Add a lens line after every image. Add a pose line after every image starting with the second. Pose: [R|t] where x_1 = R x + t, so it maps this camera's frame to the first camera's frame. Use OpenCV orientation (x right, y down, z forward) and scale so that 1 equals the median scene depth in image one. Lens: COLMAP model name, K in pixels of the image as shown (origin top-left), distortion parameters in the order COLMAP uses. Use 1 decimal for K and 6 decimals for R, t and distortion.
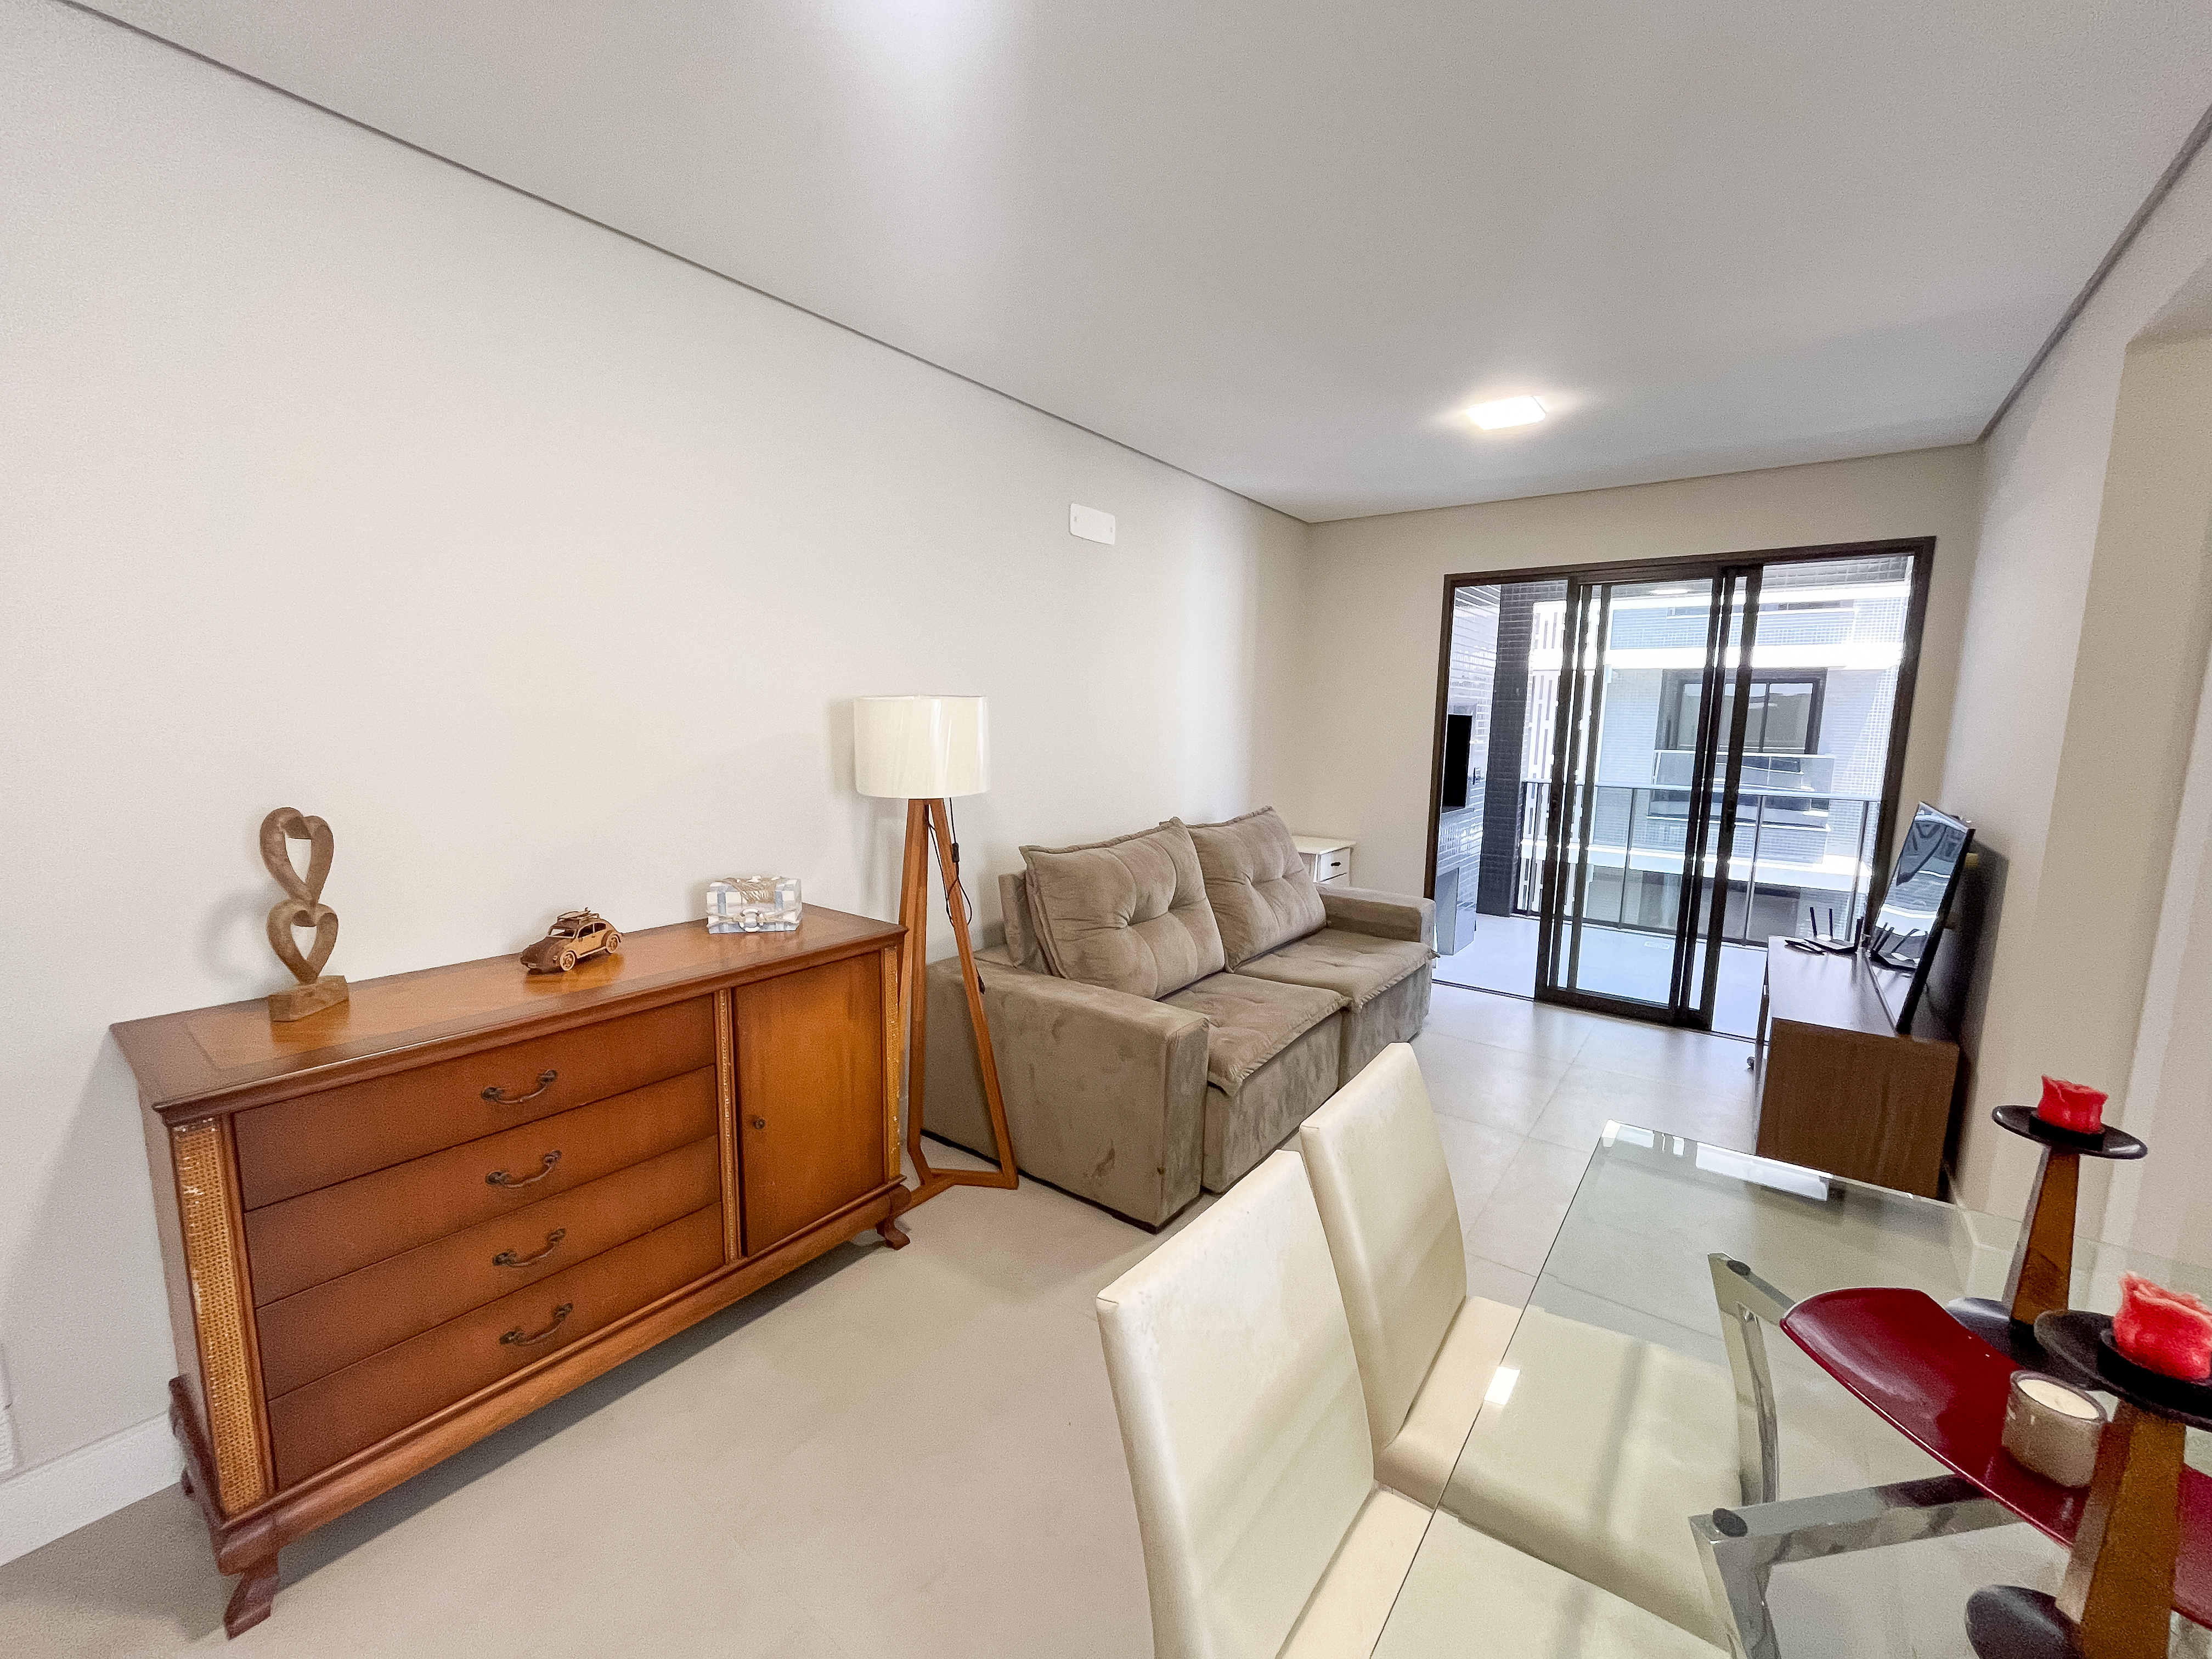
lens RADIAL K [[890.1, 0, 1105.2], [0, 890.1, 838.2], [0, 0, 1]] dist [-0.001841, 0.000194]
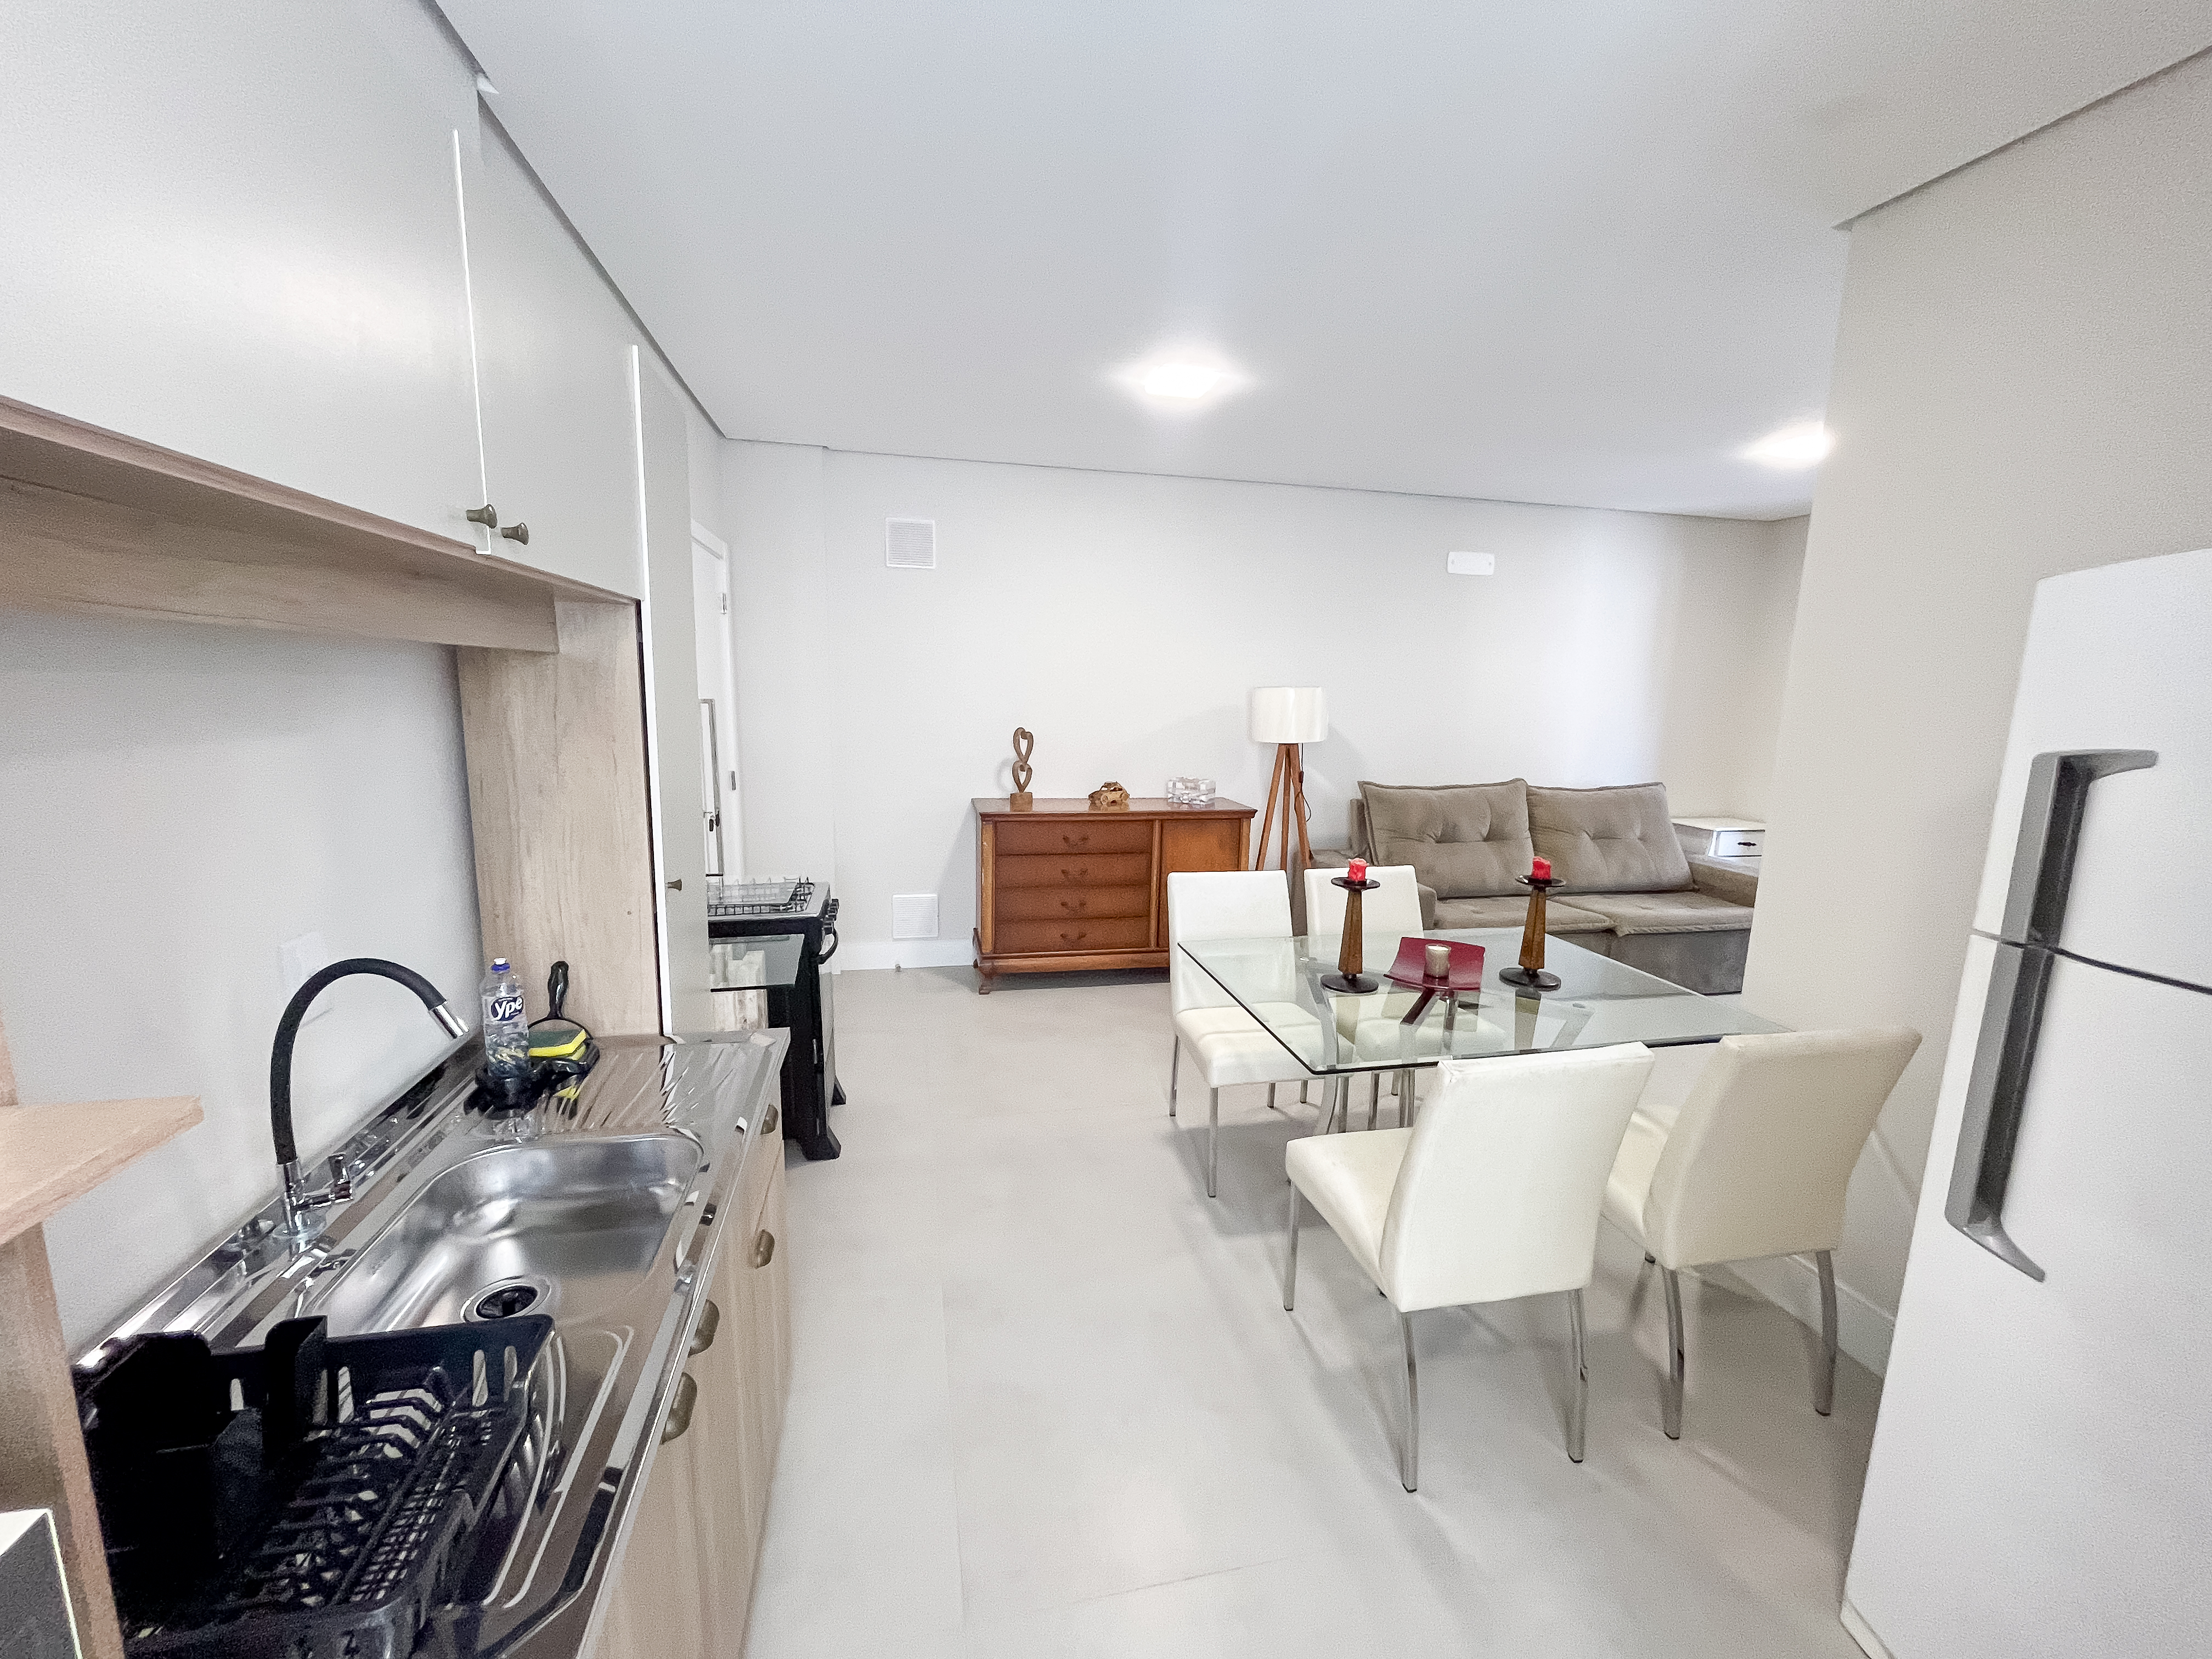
lens RADIAL K [[890.1, 0, 1102.7], [0, 890.1, 831.7], [0, 0, 1]] dist [-0.001841, 0.000194]
pose [[0.761794, 0.104363, -0.639357, 0.927938], [-0.100783, 0.994014, 0.042170, 0.125443], [0.639931, 0.032311, 0.767753, -0.824843]]
